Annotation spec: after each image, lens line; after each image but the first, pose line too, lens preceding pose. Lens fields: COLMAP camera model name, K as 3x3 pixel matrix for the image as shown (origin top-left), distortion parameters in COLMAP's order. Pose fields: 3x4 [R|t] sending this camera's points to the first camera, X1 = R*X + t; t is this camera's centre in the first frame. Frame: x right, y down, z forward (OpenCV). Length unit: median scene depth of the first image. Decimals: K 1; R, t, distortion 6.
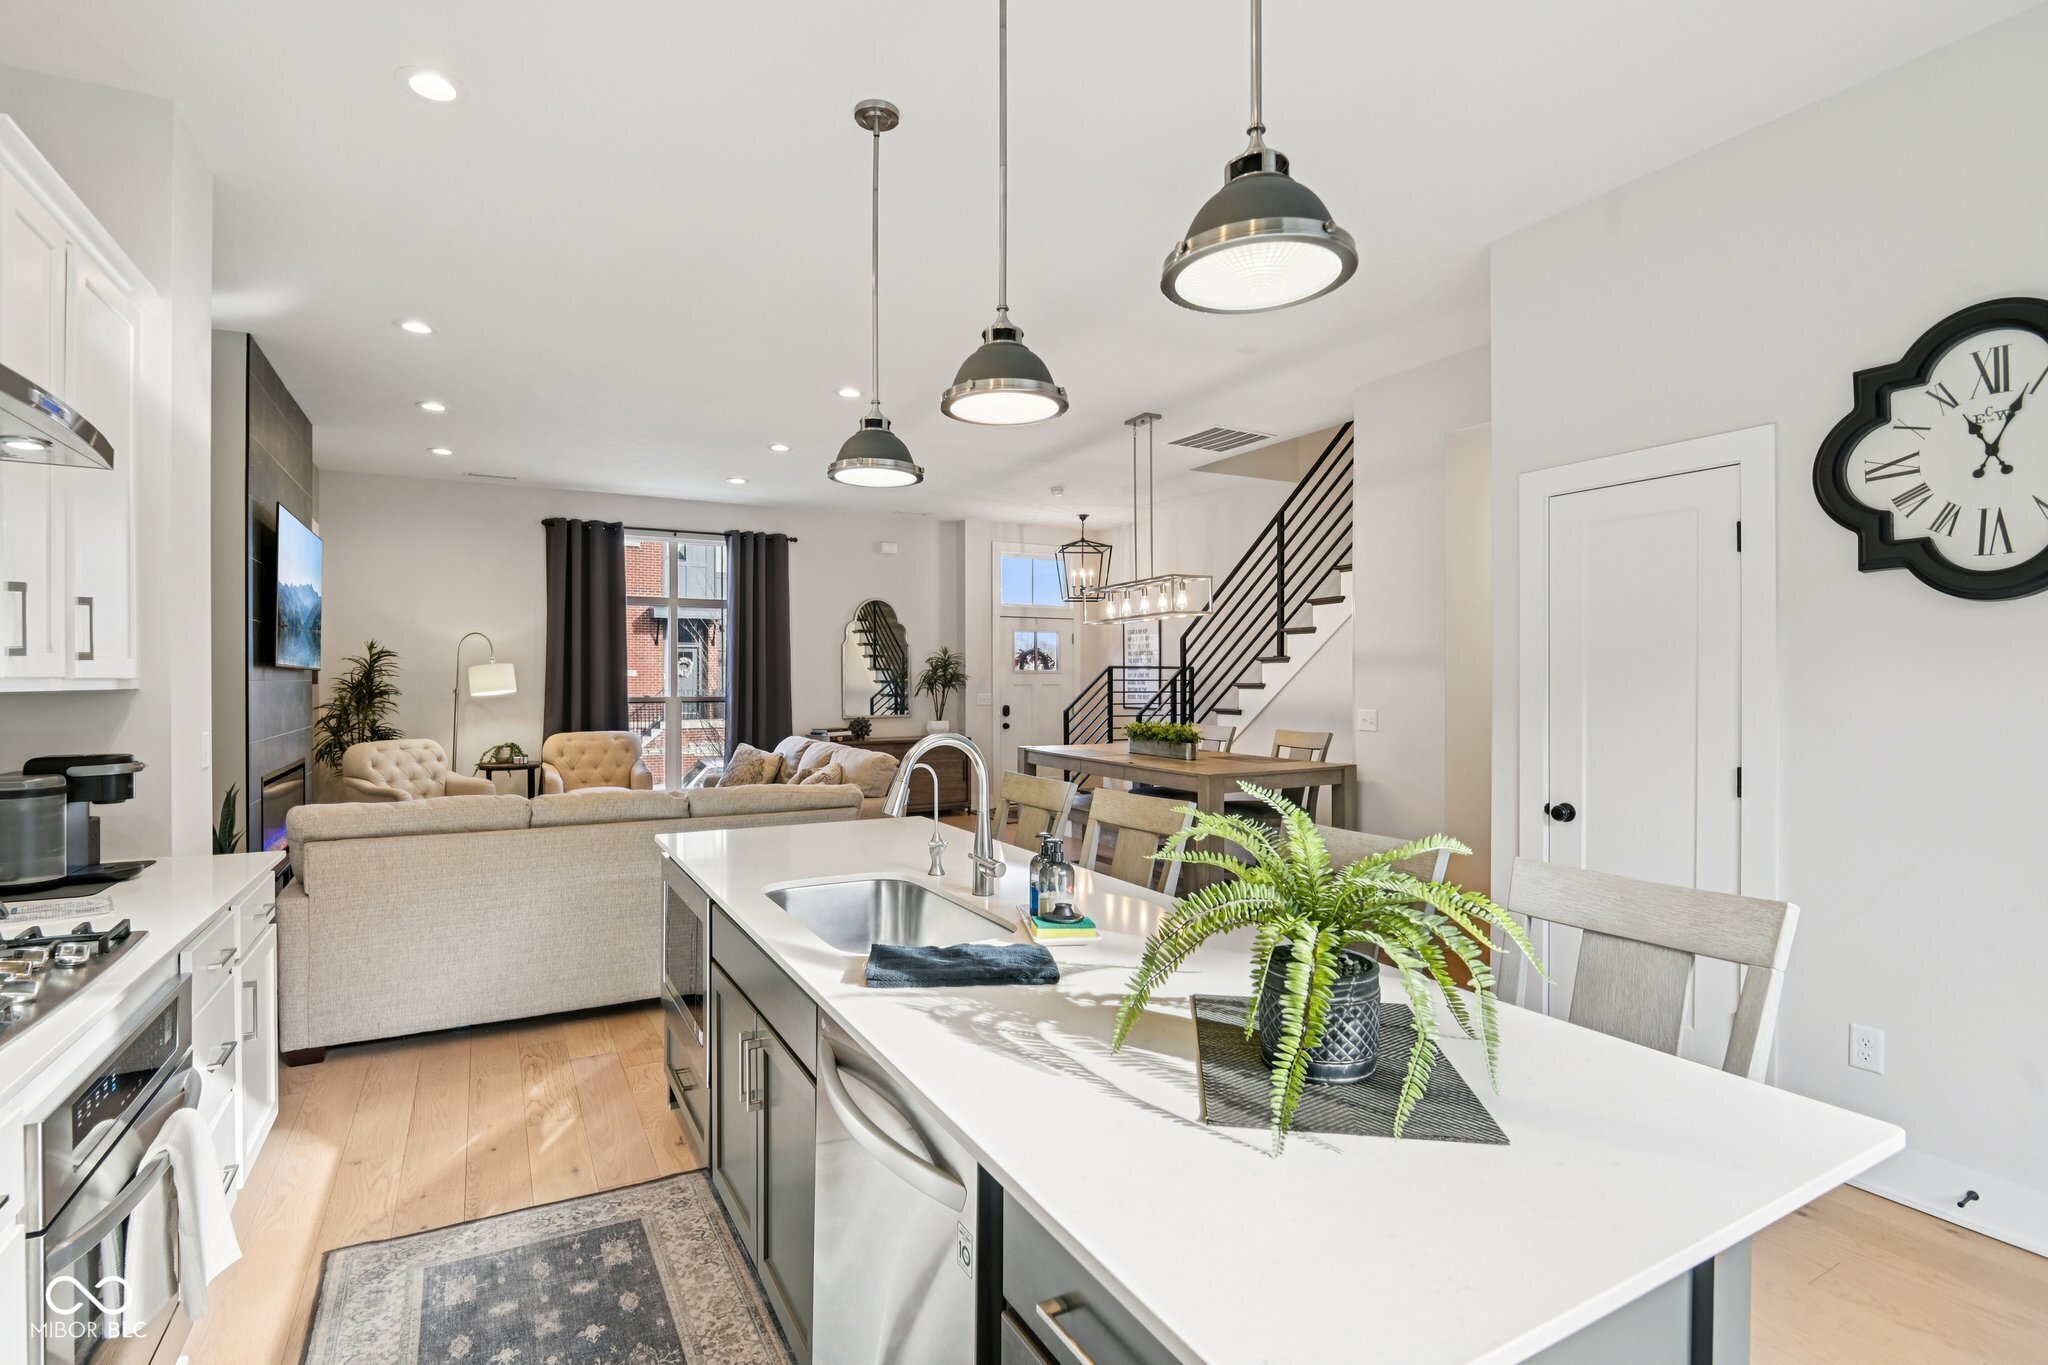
lens RADIAL K [[961.1, 0, 1017.0], [0, 961.1, 680.4], [0, 0, 1]] dist [0.000998, -0.001029]
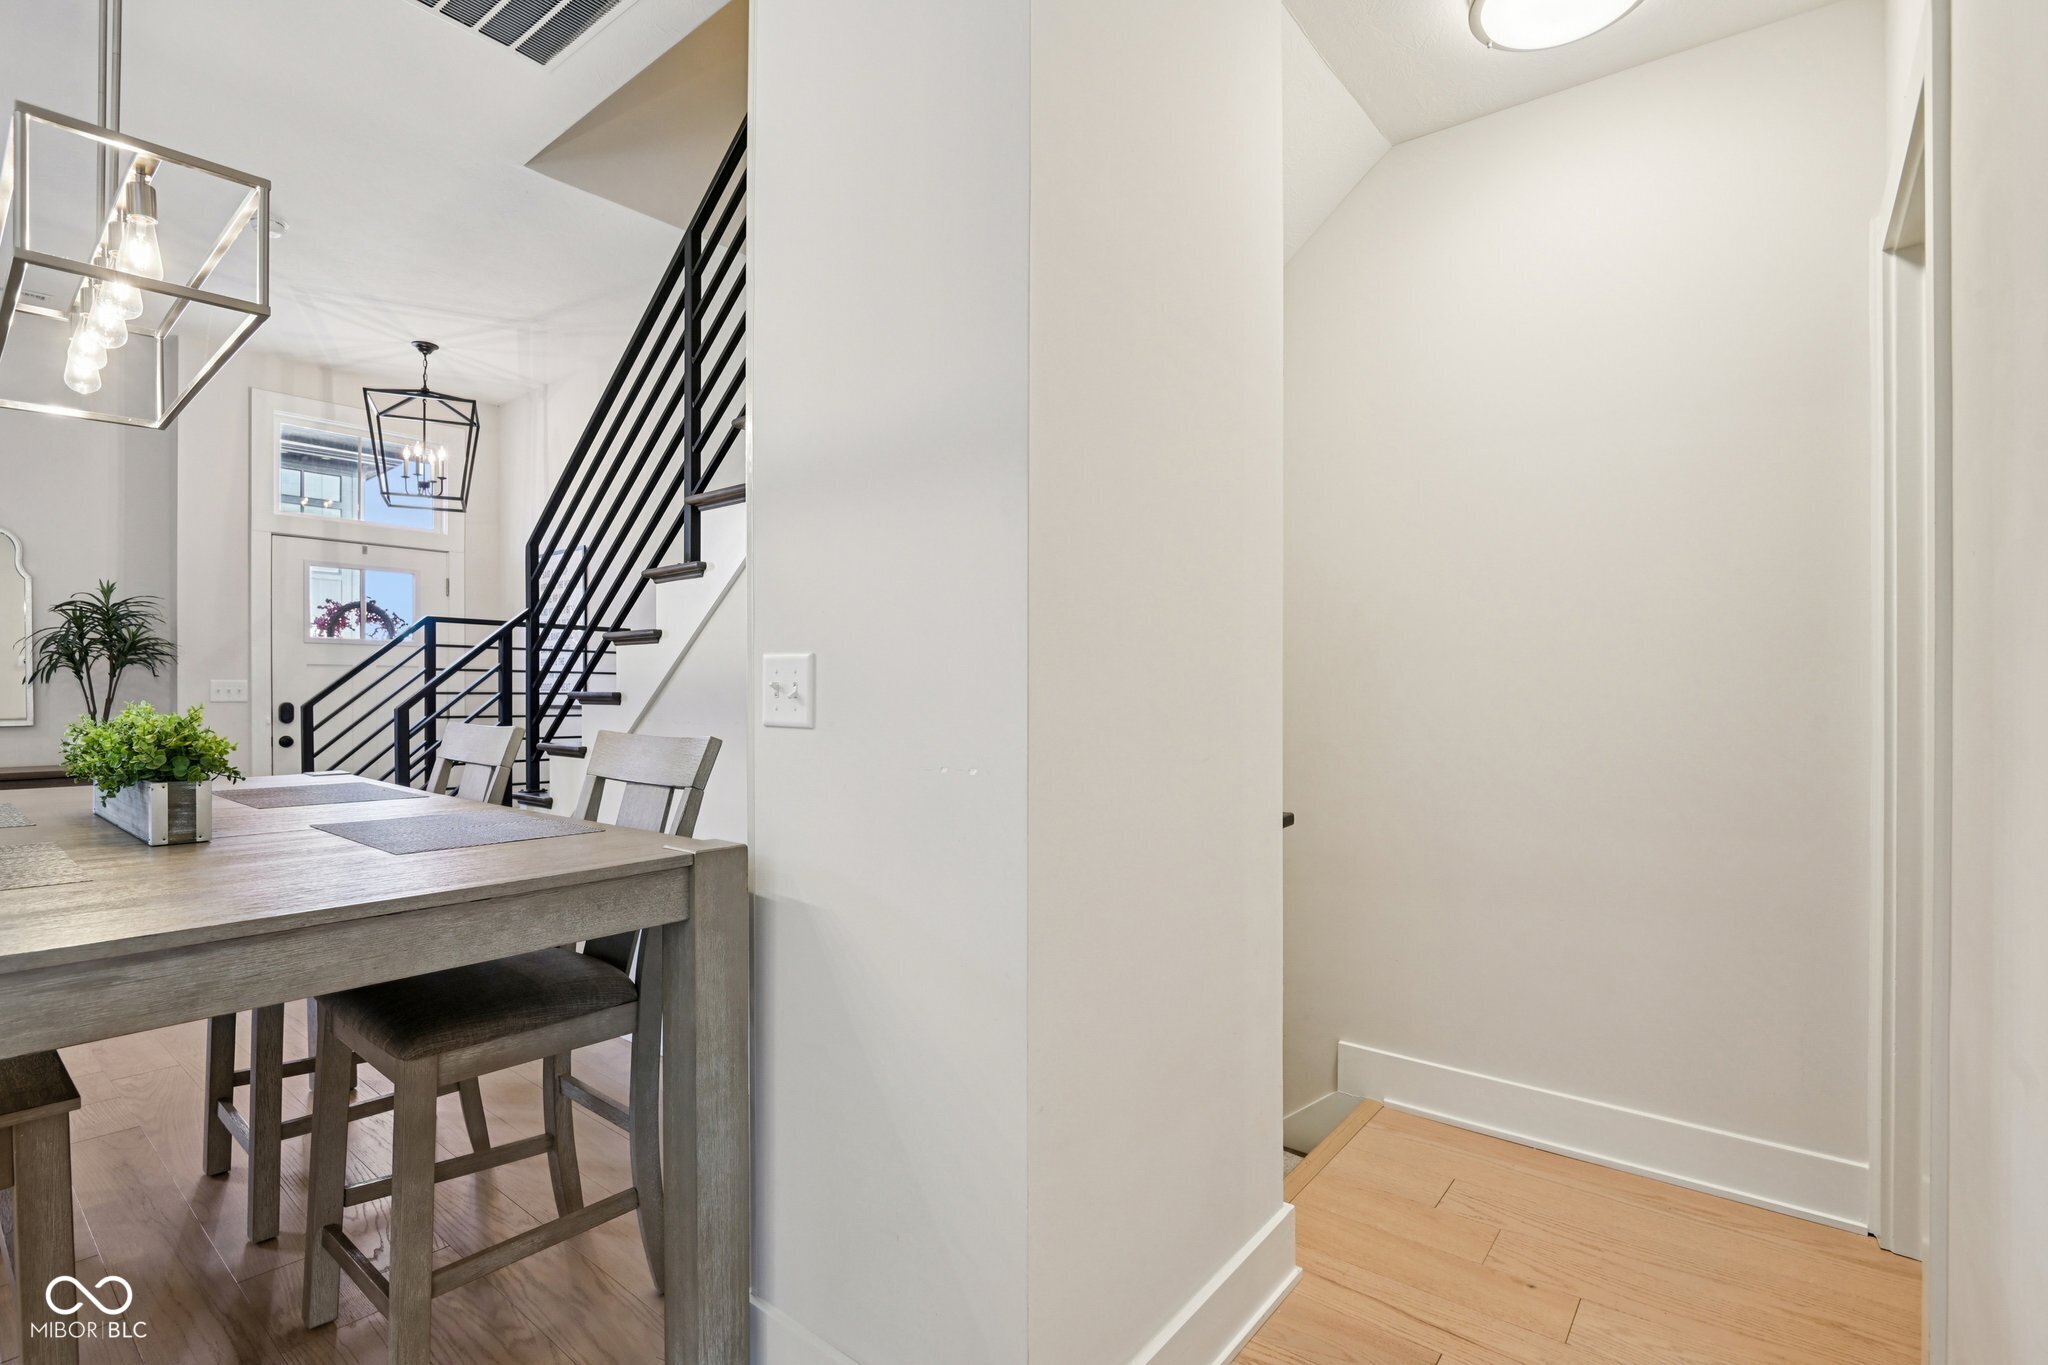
lens RADIAL K [[961.1, 0, 1024.8], [0, 961.1, 687.5], [0, 0, 1]] dist [0.000998, -0.001029]
pose [[0.923164, 0.001587, 0.384403, 0.223431], [0.000711, 0.999983, -0.005836, 0.029806], [-0.384406, 0.005661, 0.923147, 0.494018]]
